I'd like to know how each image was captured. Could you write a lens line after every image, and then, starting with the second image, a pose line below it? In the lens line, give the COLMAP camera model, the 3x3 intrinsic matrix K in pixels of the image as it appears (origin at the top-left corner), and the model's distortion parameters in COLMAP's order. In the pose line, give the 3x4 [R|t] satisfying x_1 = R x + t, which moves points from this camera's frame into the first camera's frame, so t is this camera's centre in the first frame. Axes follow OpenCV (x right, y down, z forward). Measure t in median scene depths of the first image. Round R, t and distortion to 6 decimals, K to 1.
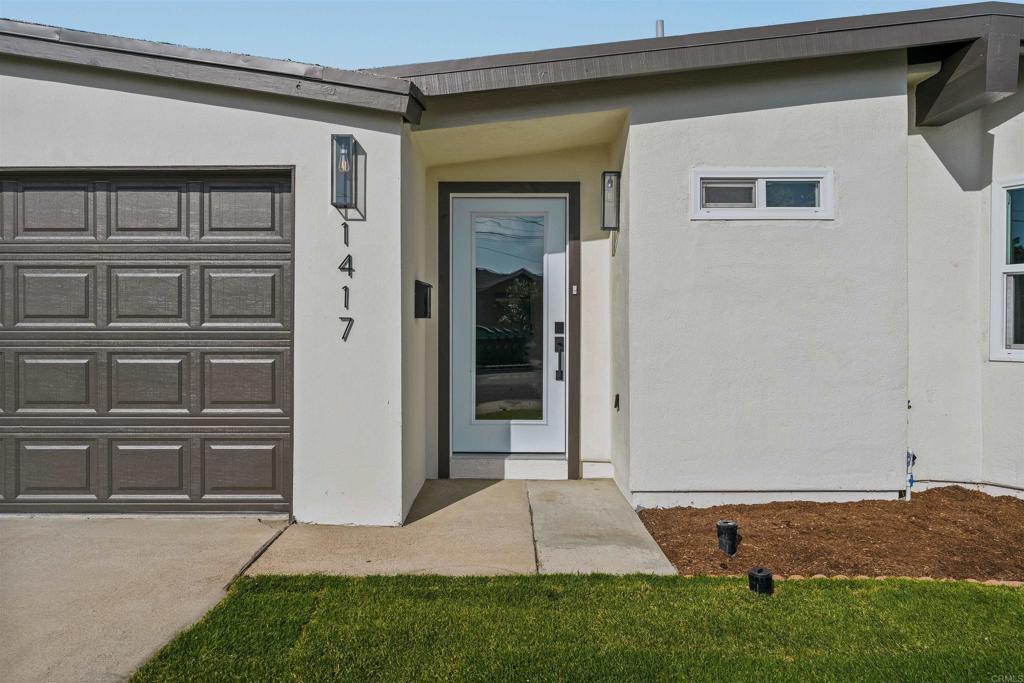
lens RADIAL K [[681.1, 0, 511.2], [0, 681.1, 327.3], [0, 0, 1]] dist [-0.003302, -0.001600]
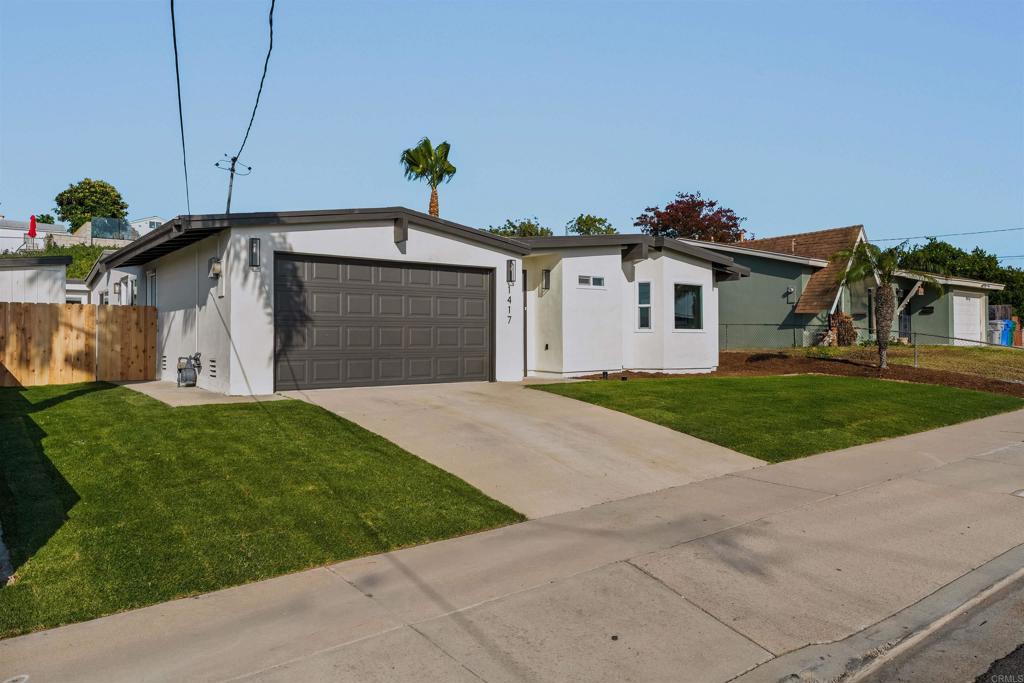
lens RADIAL K [[681.1, 0, 511.2], [0, 681.1, 327.3], [0, 0, 1]] dist [-0.003302, -0.001600]
pose [[0.786047, 0.006867, 0.618128, -1.991203], [0.006954, 0.999777, -0.019951, 0.091927], [-0.618127, 0.019981, 0.785824, -1.362806]]
